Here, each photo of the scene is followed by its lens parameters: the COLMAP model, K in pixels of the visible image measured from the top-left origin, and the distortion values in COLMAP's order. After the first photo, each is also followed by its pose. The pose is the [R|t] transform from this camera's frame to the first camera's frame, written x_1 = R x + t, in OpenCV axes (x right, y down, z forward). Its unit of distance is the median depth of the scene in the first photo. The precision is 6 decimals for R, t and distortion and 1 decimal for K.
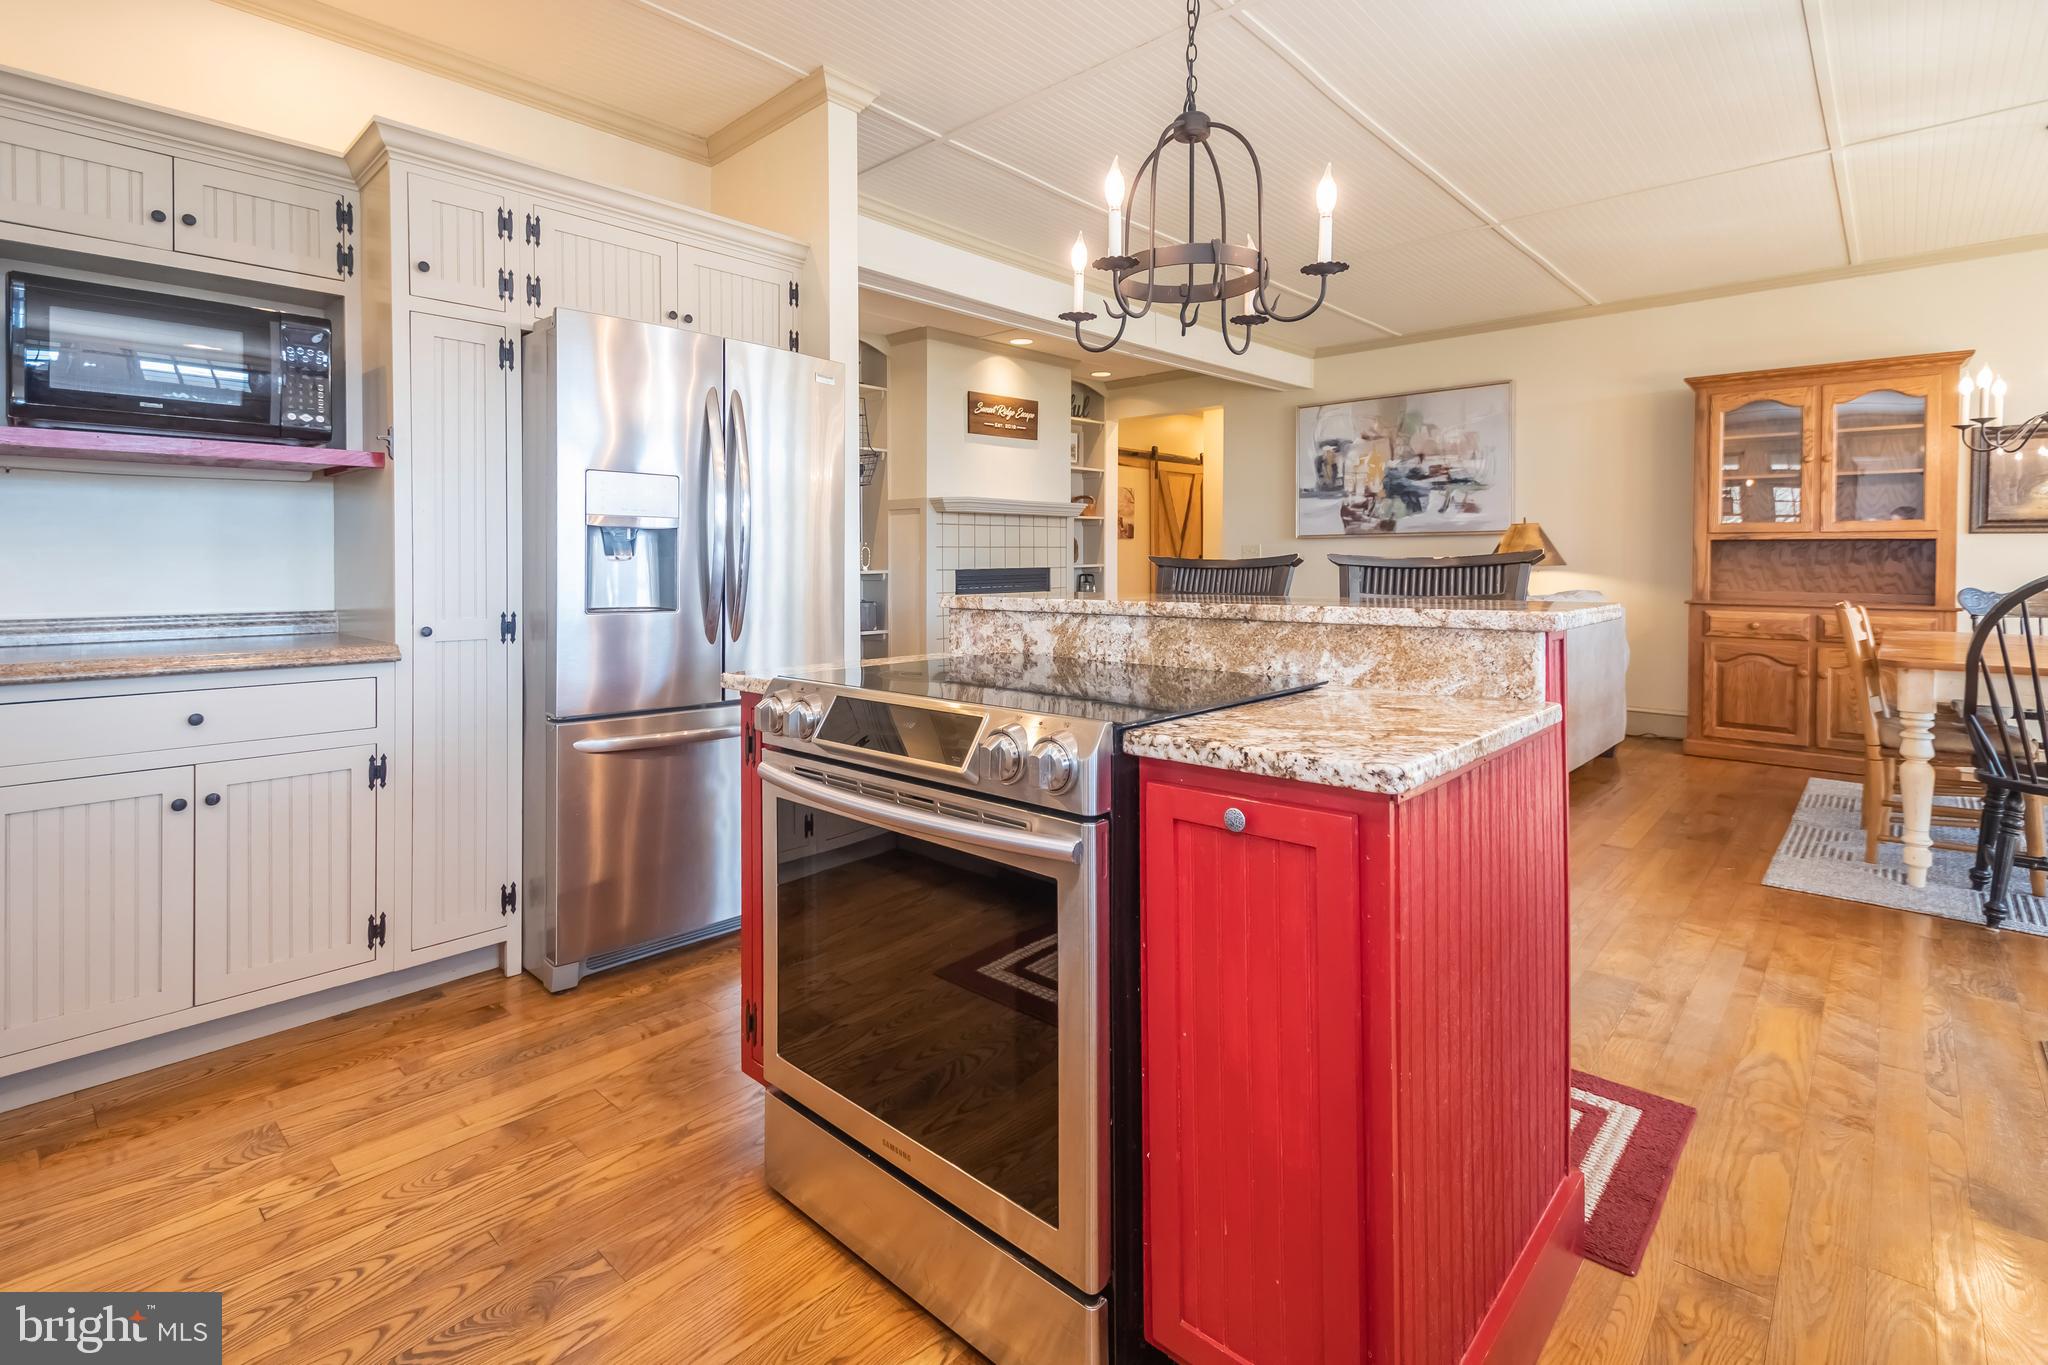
lens RADIAL K [[945.3, 0, 1012.4], [0, 945.3, 575.8], [0, 0, 1]] dist [0.008709, -0.004543]
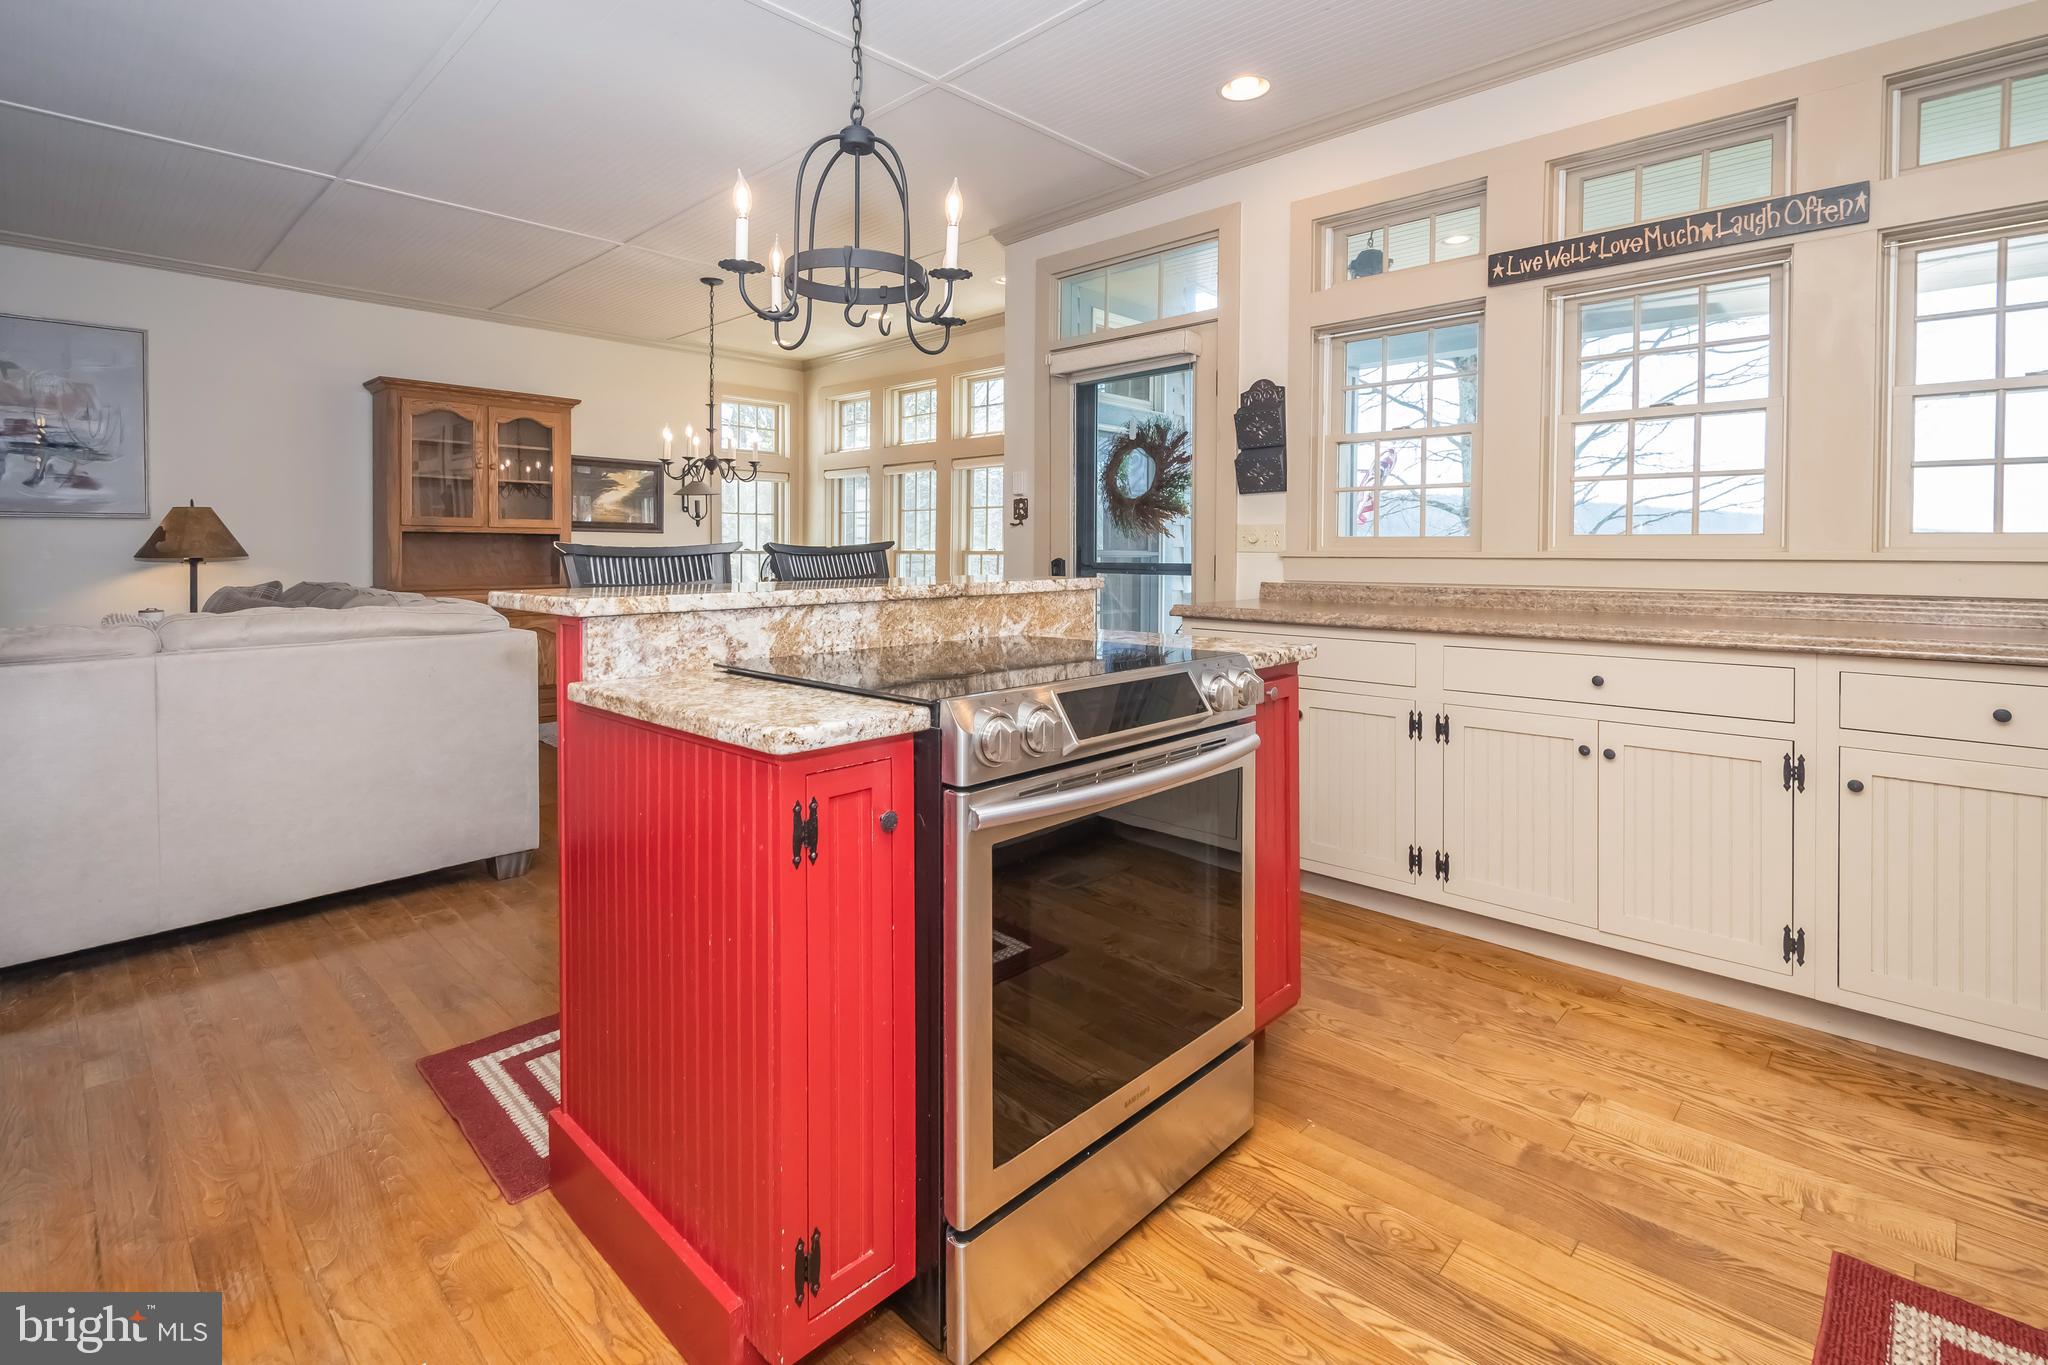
lens RADIAL K [[945.3, 0, 997.9], [0, 945.3, 559.0], [0, 0, 1]] dist [0.008709, -0.004543]
pose [[0.039638, -0.006966, 0.999190, -0.694803], [0.016981, 0.999836, 0.006297, -0.006272], [-0.999070, 0.016717, 0.039750, 0.641138]]
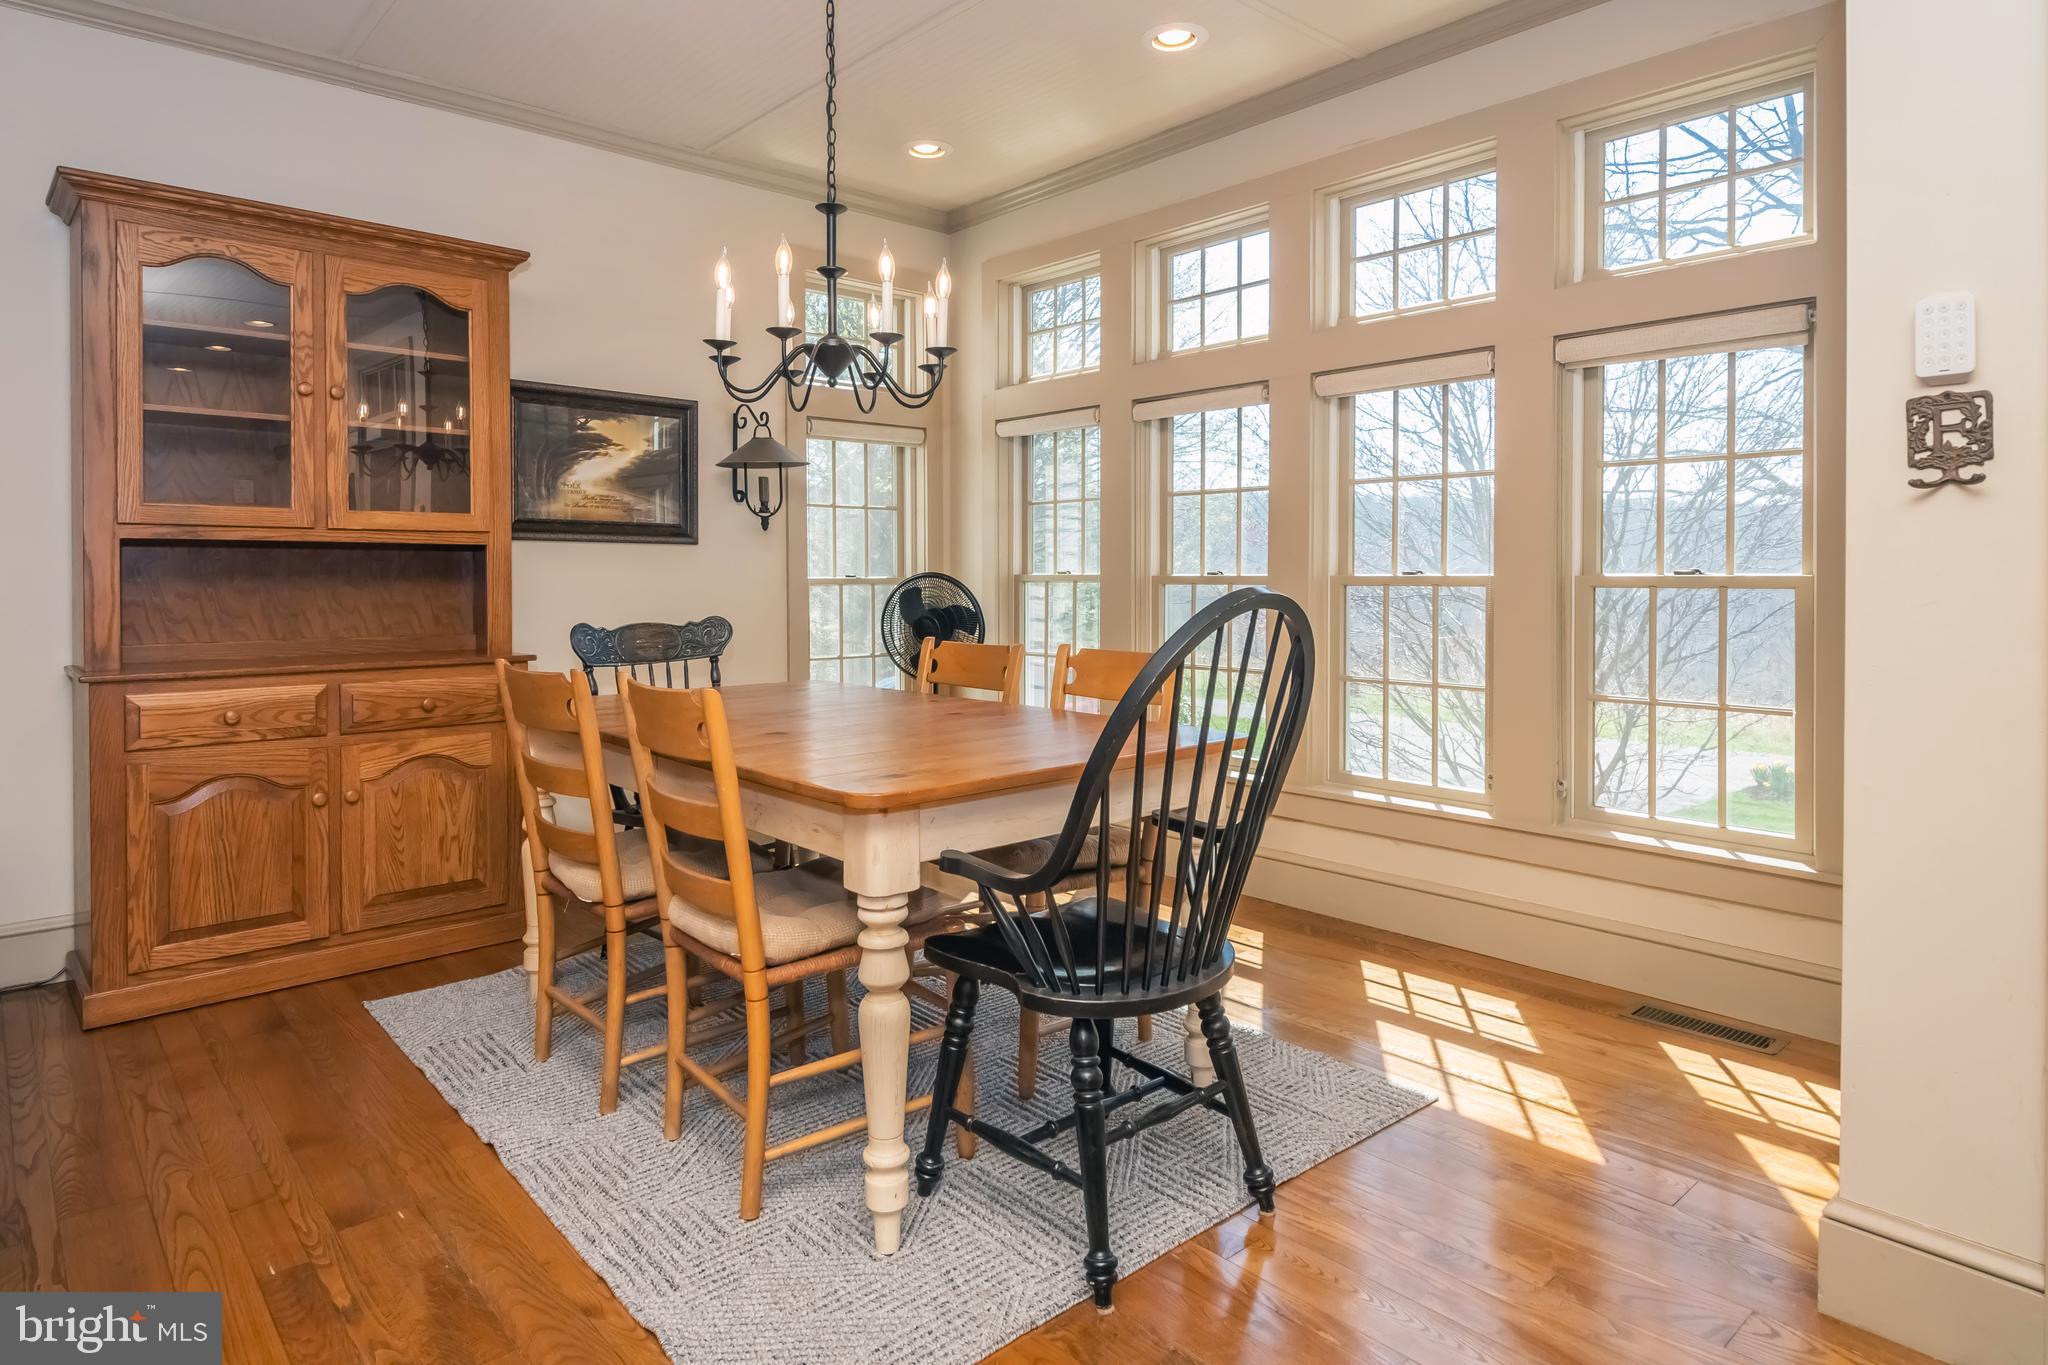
lens RADIAL K [[1171.3, 0, 1011.3], [0, 1171.3, 596.6], [0, 0, 1]] dist [0.013738, -0.010856]
pose [[0.085964, -0.018918, 0.996119, 0.470950], [0.024967, 0.999547, 0.016829, -0.020183], [-0.995985, 0.023424, 0.086397, 1.175095]]
